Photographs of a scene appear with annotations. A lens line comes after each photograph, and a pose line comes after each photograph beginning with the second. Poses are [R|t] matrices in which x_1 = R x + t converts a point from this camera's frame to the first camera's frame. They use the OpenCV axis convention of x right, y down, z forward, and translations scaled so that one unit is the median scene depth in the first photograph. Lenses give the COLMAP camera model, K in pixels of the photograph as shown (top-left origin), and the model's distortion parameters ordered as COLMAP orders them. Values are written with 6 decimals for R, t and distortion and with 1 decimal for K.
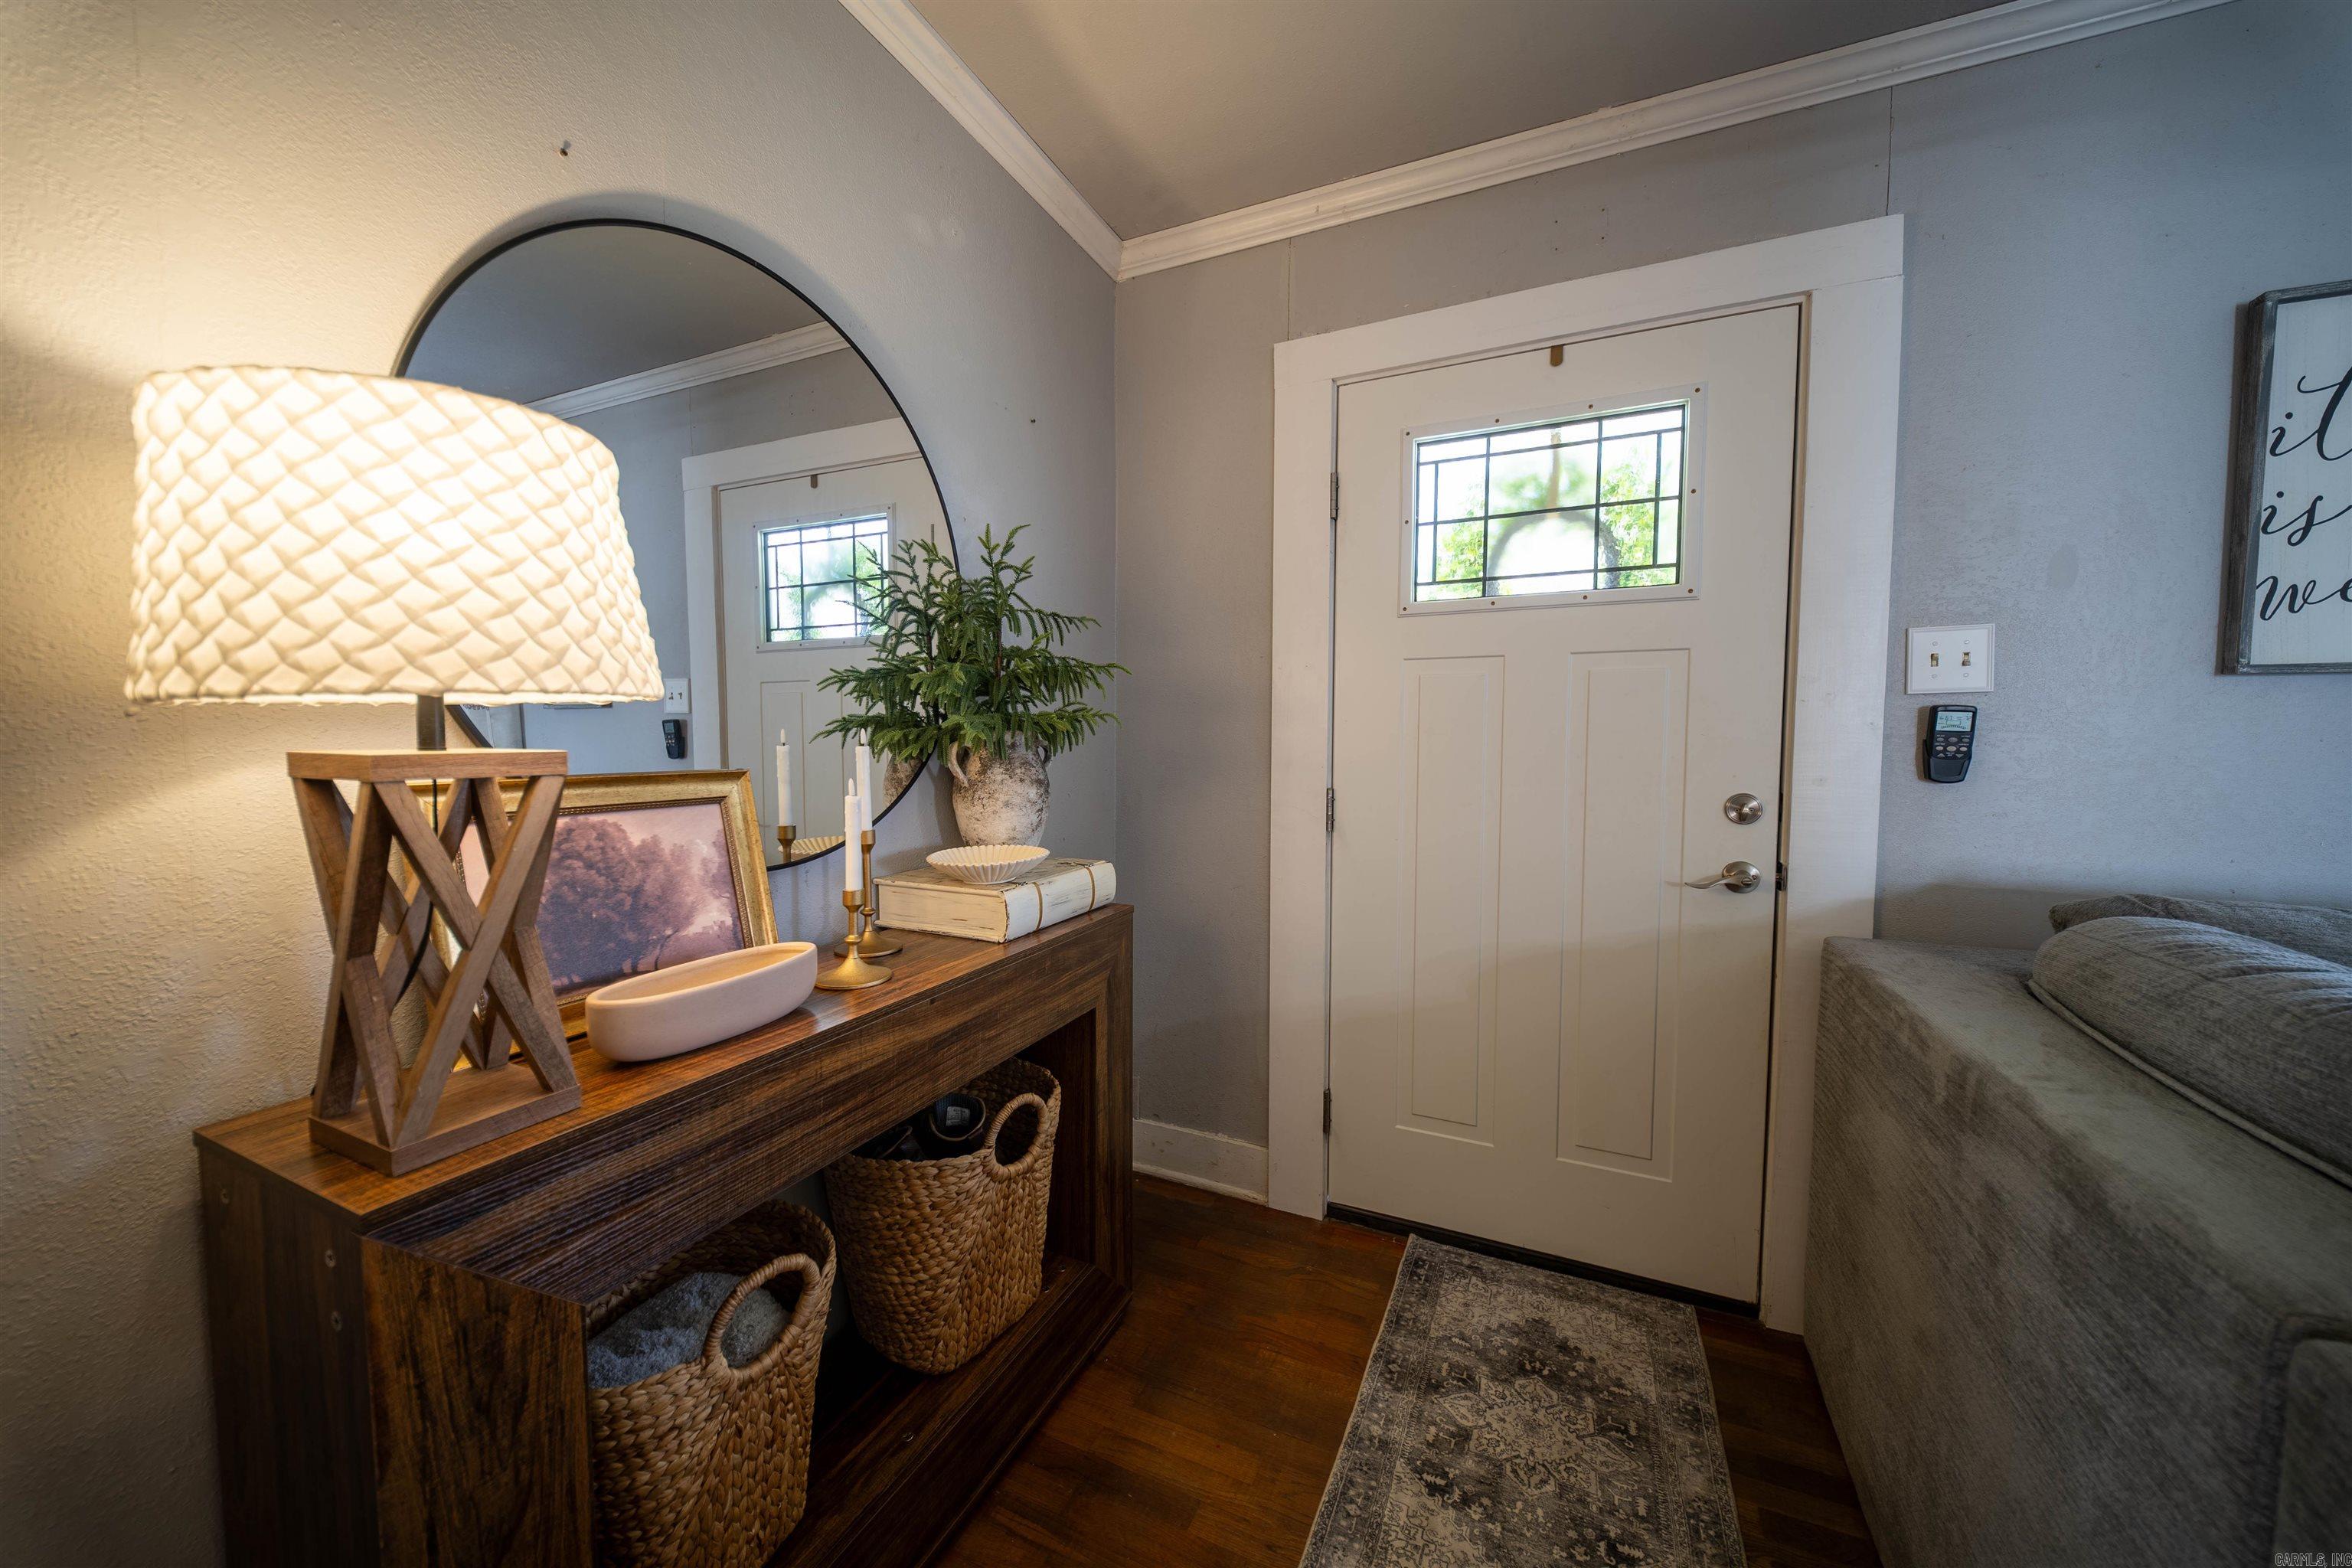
lens RADIAL K [[828.0, 0, 1188.2], [0, 828.0, 783.2], [0, 0, 1]] dist [0.002099, -0.003428]
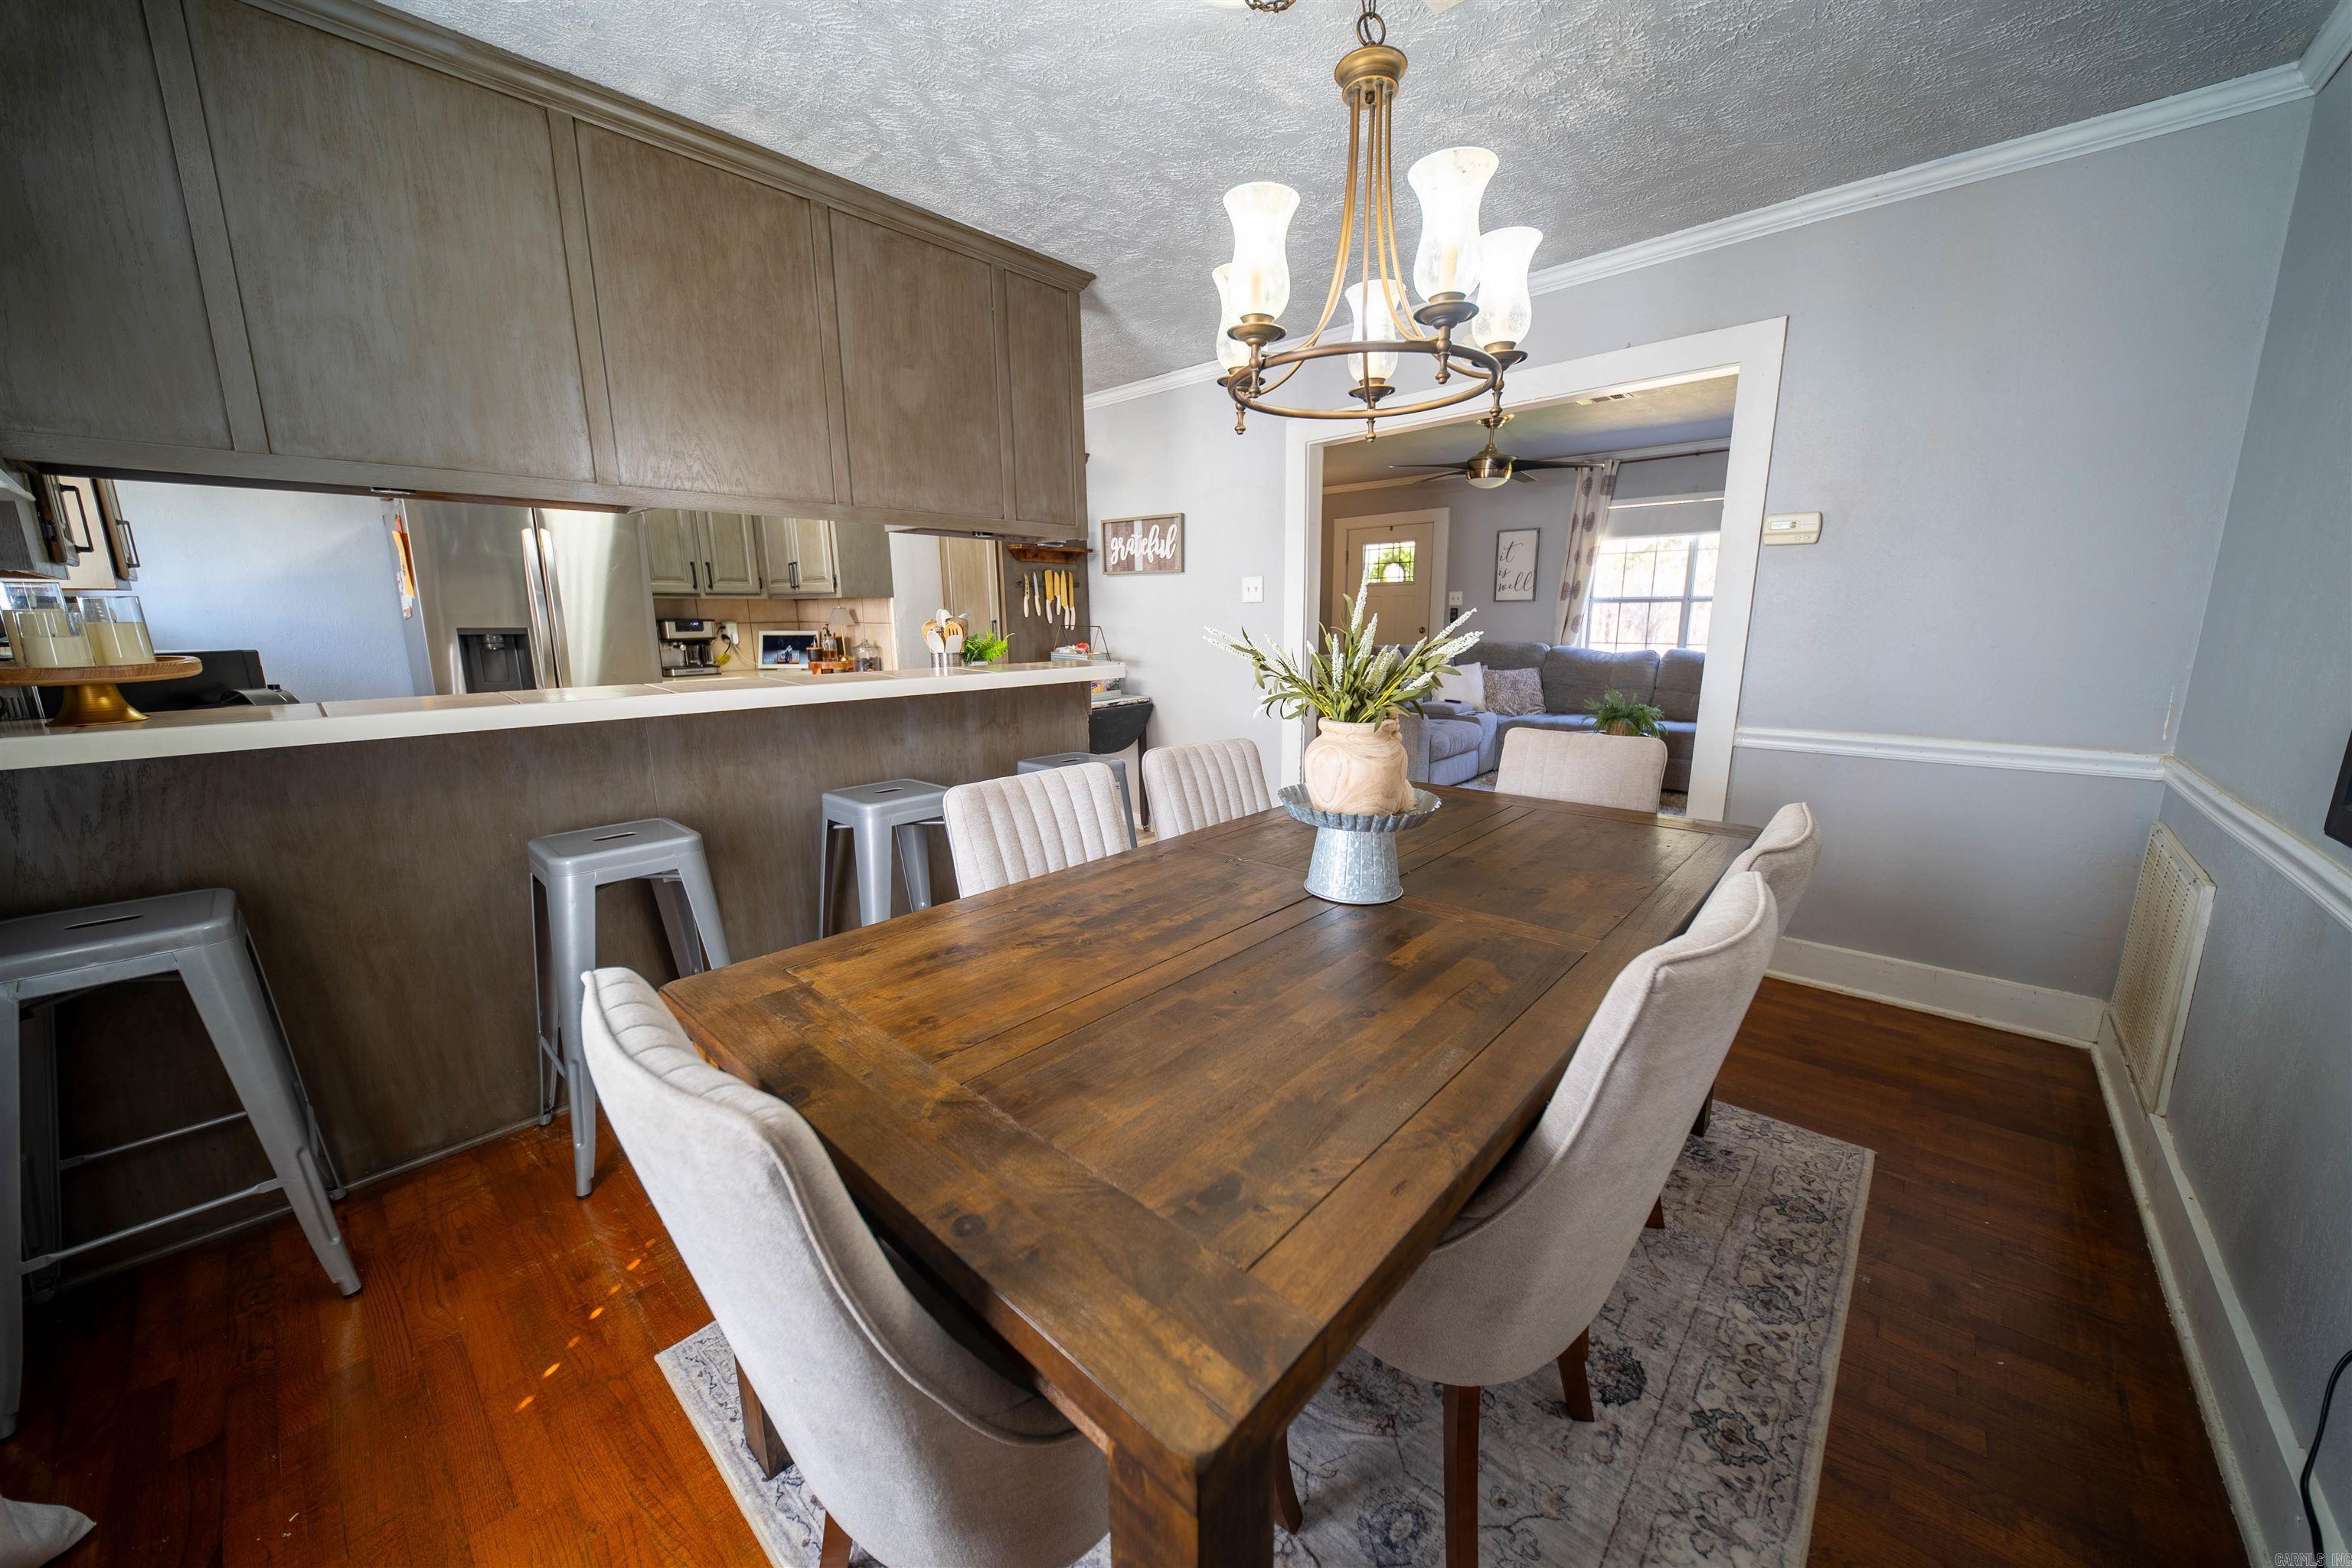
lens RADIAL K [[828.0, 0, 1188.2], [0, 828.0, 783.2], [0, 0, 1]] dist [0.002099, -0.003428]
pose [[0.953531, 0.045904, -0.297778, 0.786117], [-0.002323, 0.989417, 0.145084, 0.194228], [0.301286, -0.137650, 0.943546, -3.674938]]
